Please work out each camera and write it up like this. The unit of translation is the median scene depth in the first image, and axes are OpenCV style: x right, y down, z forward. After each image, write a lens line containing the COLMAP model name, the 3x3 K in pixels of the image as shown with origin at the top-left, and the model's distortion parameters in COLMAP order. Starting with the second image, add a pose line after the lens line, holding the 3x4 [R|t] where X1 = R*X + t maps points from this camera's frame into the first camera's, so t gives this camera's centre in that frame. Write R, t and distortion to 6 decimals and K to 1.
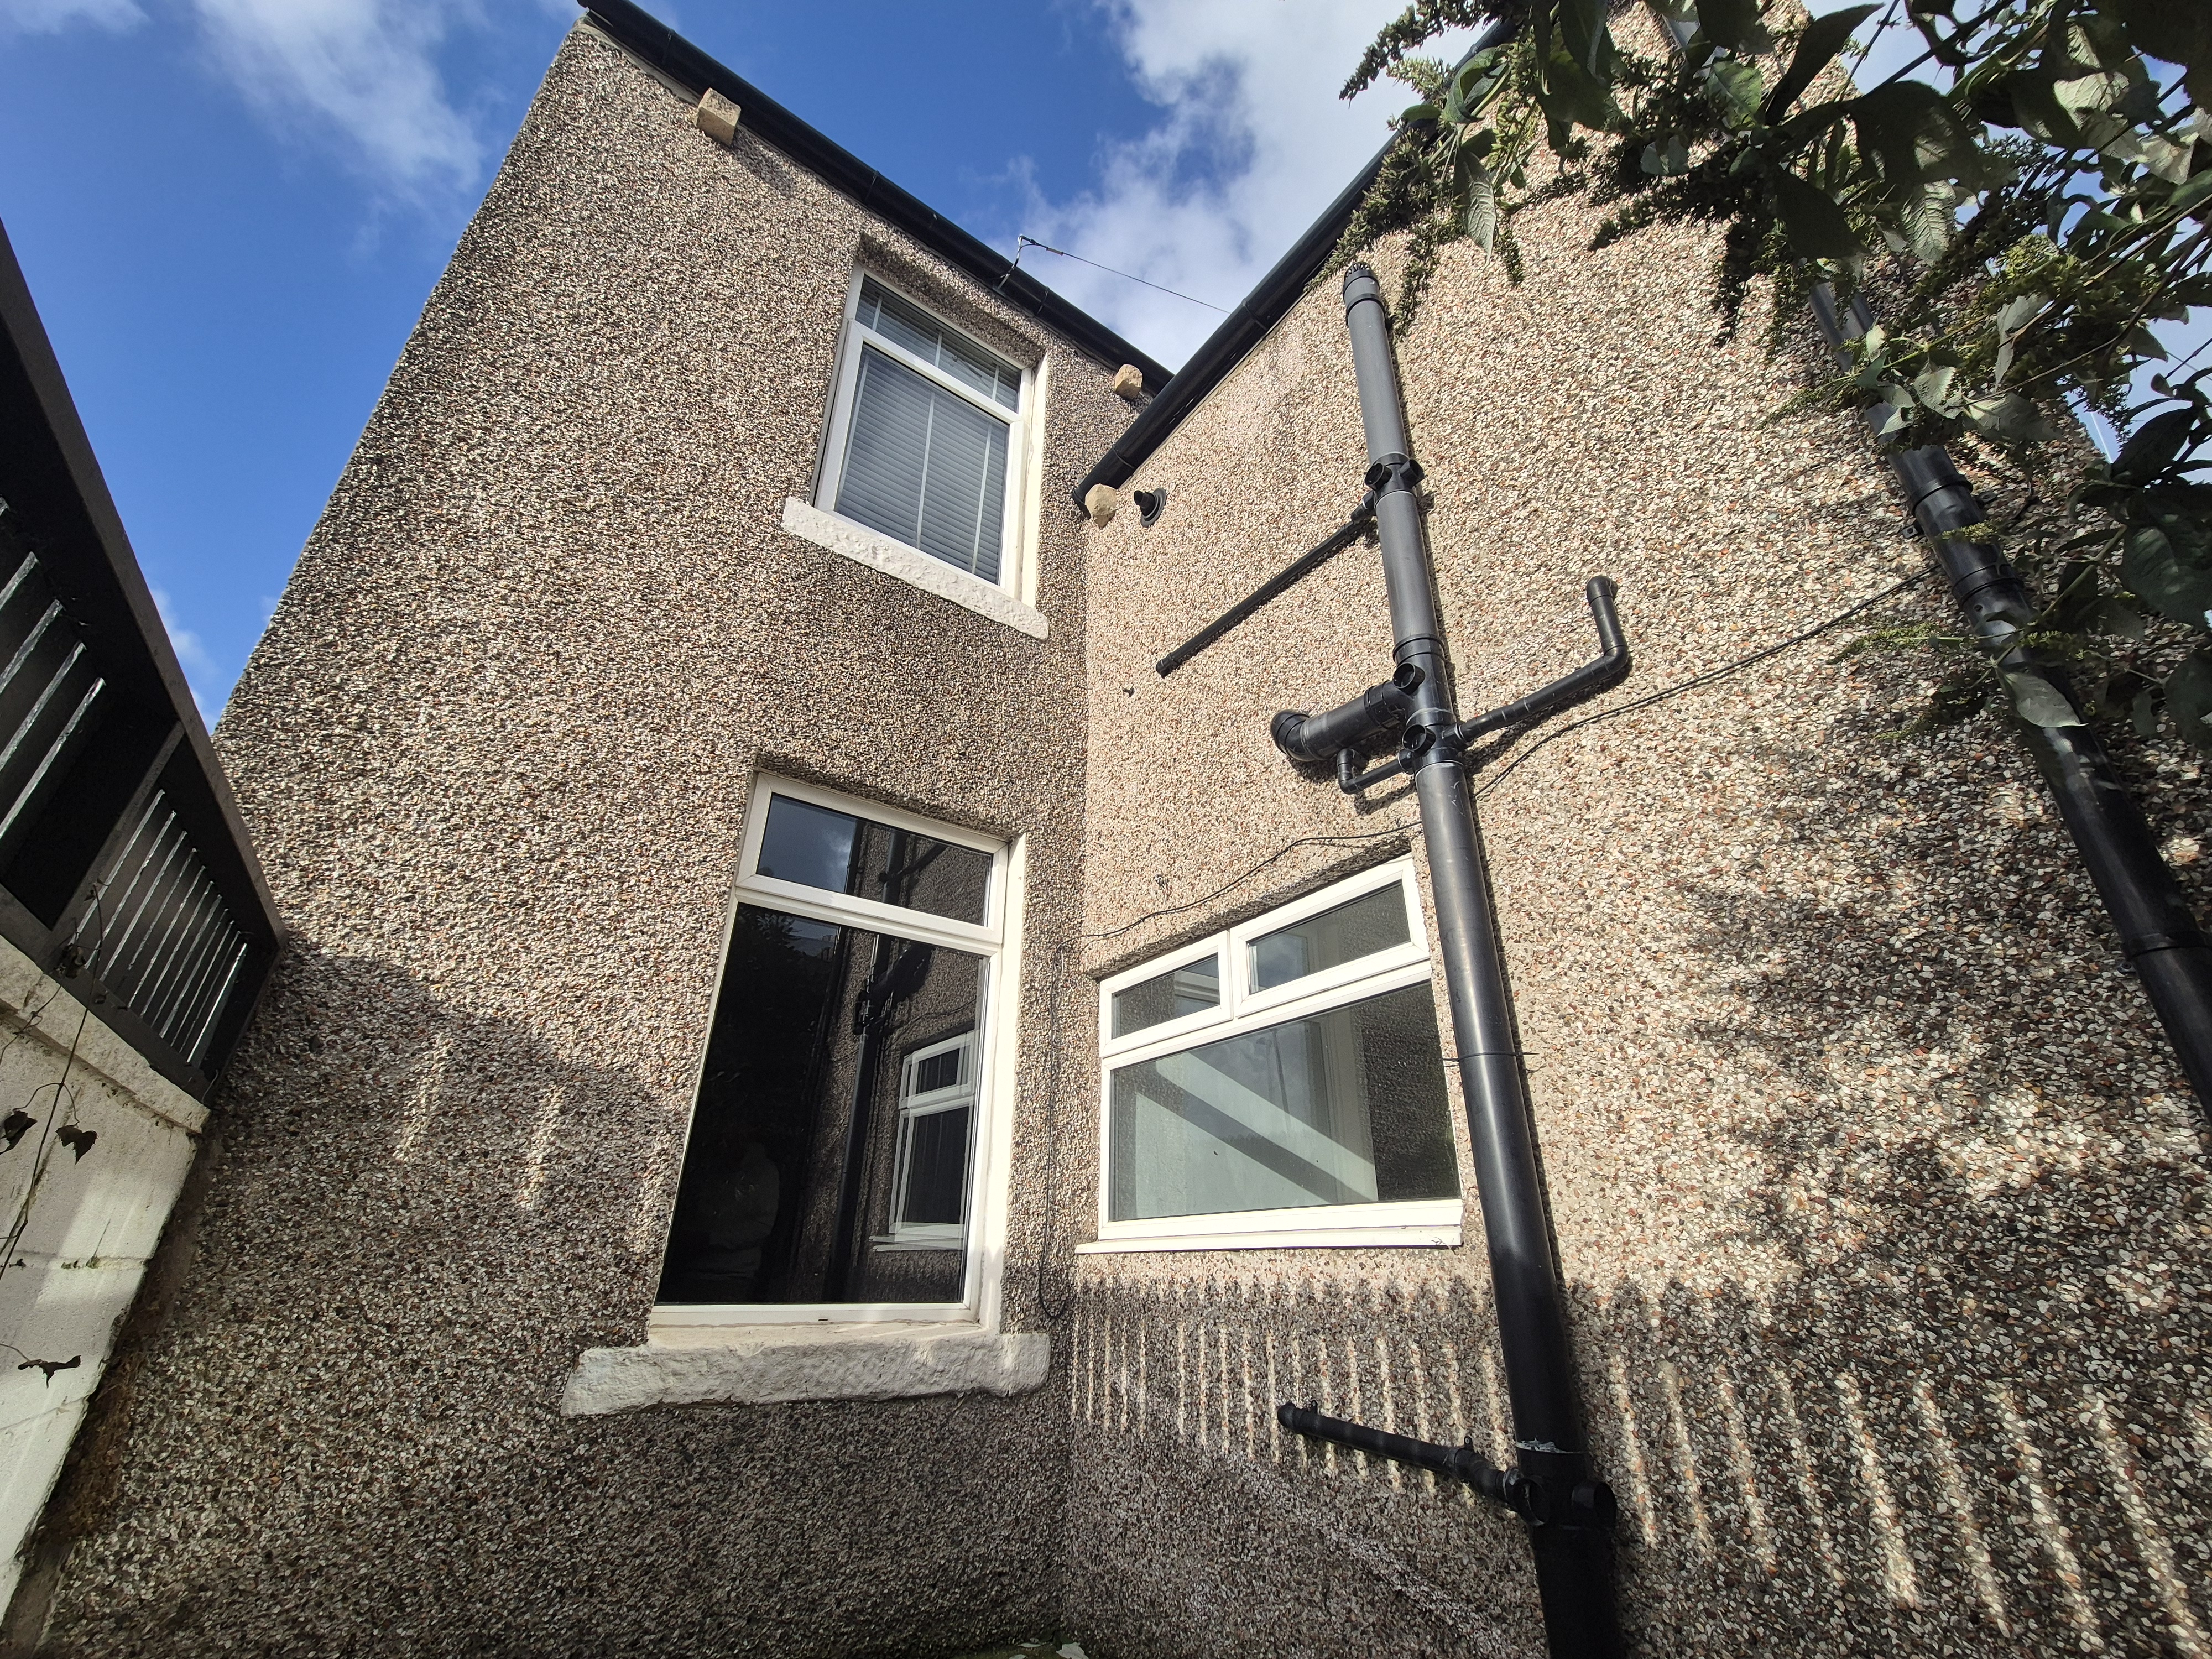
lens RADIAL K [[901.1, 0, 1111.6], [0, 901.1, 833.0], [0, 0, 1]] dist [0.001614, 0.000546]
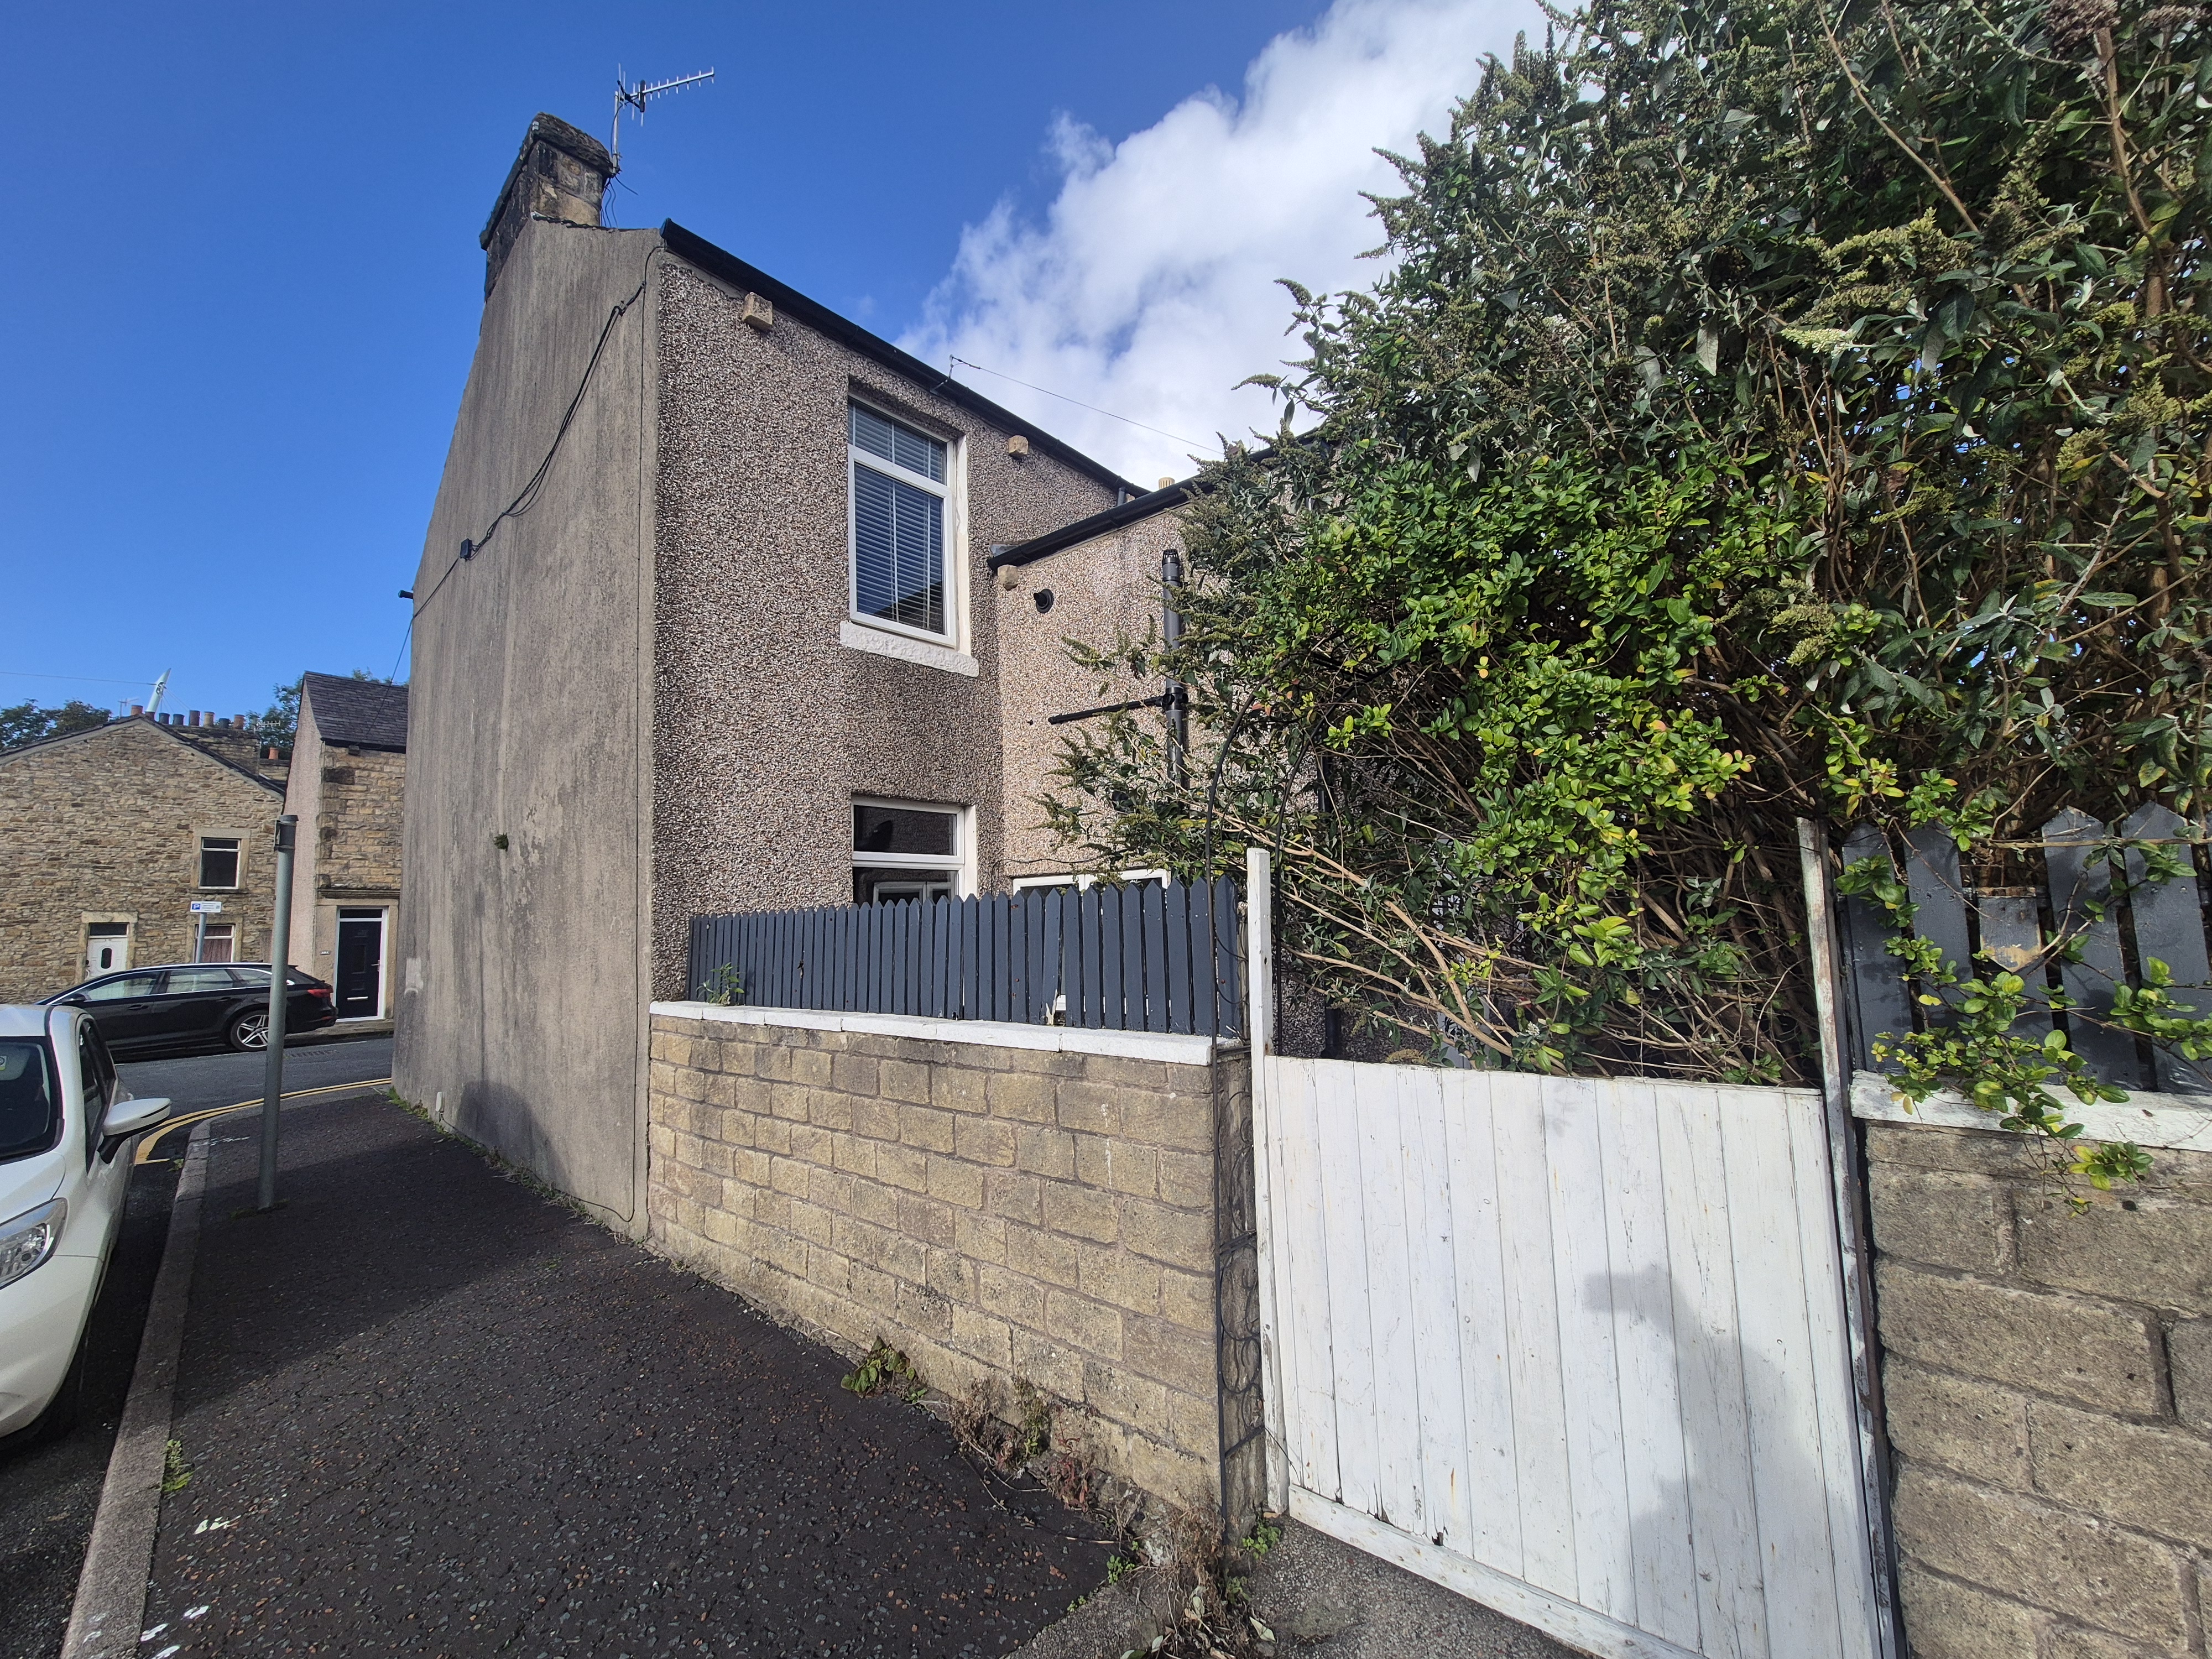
lens RADIAL K [[901.1, 0, 1110.2], [0, 901.1, 841.5], [0, 0, 1]] dist [0.001614, 0.000546]
pose [[0.969151, -0.015796, 0.245960, -0.275017], [-0.075625, 0.930747, 0.357759, -0.598535], [-0.234578, -0.365324, 0.900839, -0.755910]]
